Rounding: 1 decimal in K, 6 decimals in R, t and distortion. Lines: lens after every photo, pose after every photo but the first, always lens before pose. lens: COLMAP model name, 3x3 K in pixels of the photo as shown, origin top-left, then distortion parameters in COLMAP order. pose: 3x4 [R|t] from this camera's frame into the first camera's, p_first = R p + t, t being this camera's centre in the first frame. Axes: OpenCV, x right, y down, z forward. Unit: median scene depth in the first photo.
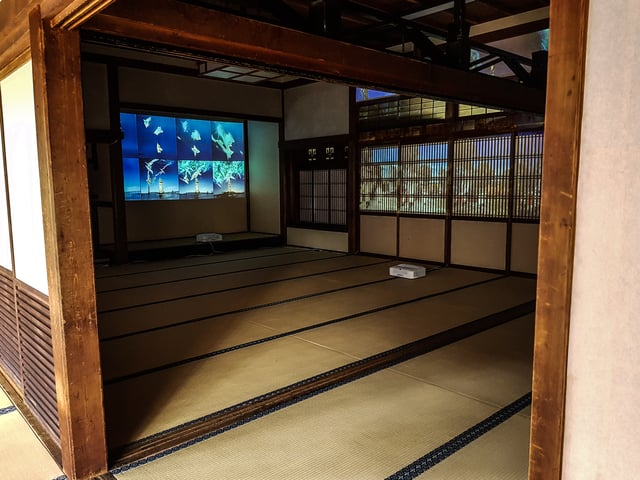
lens RADIAL K [[501.9, 0, 318.5], [0, 501.9, 244.2], [0, 0, 1]] dist [0.080468, -0.110701]
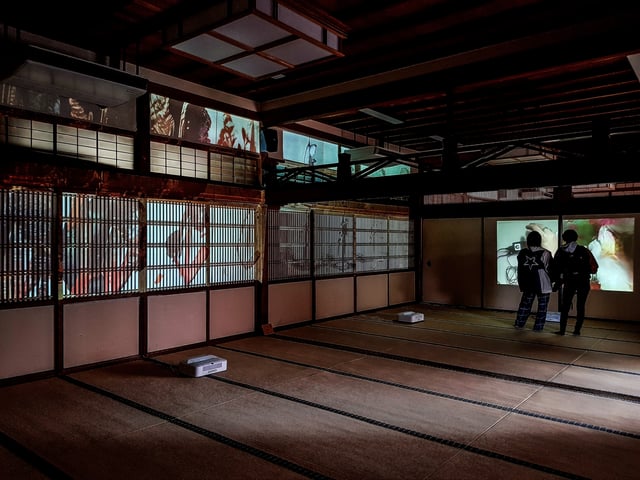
lens RADIAL K [[495.6, 0, 316.6], [0, 495.6, 244.2], [0, 0, 1]] dist [0.083827, -0.104059]
pose [[-0.142026, -0.002395, 0.989860, -0.524190], [0.109880, 0.993779, 0.018170, -0.109190], [-0.983745, 0.111346, -0.140880, 0.795580]]
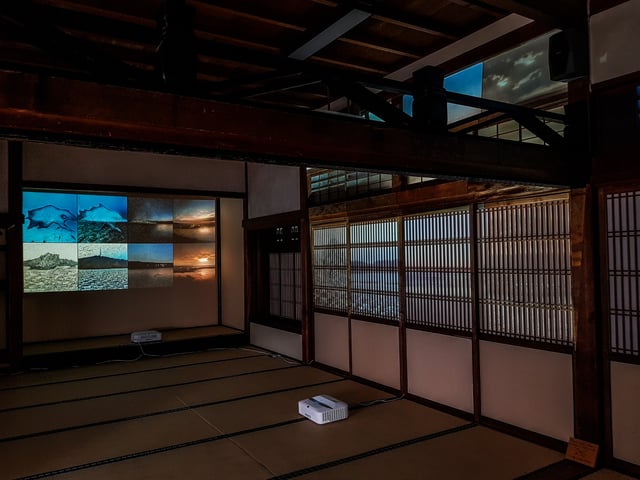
lens RADIAL K [[501.9, 0, 318.5], [0, 501.9, 244.2], [0, 0, 1]] dist [0.080468, -0.110701]
pose [[0.982345, -0.013774, -0.186569, 0.262109], [-0.012755, 0.990034, -0.140250, -0.060322], [0.186642, 0.140154, 0.972379, 0.269922]]
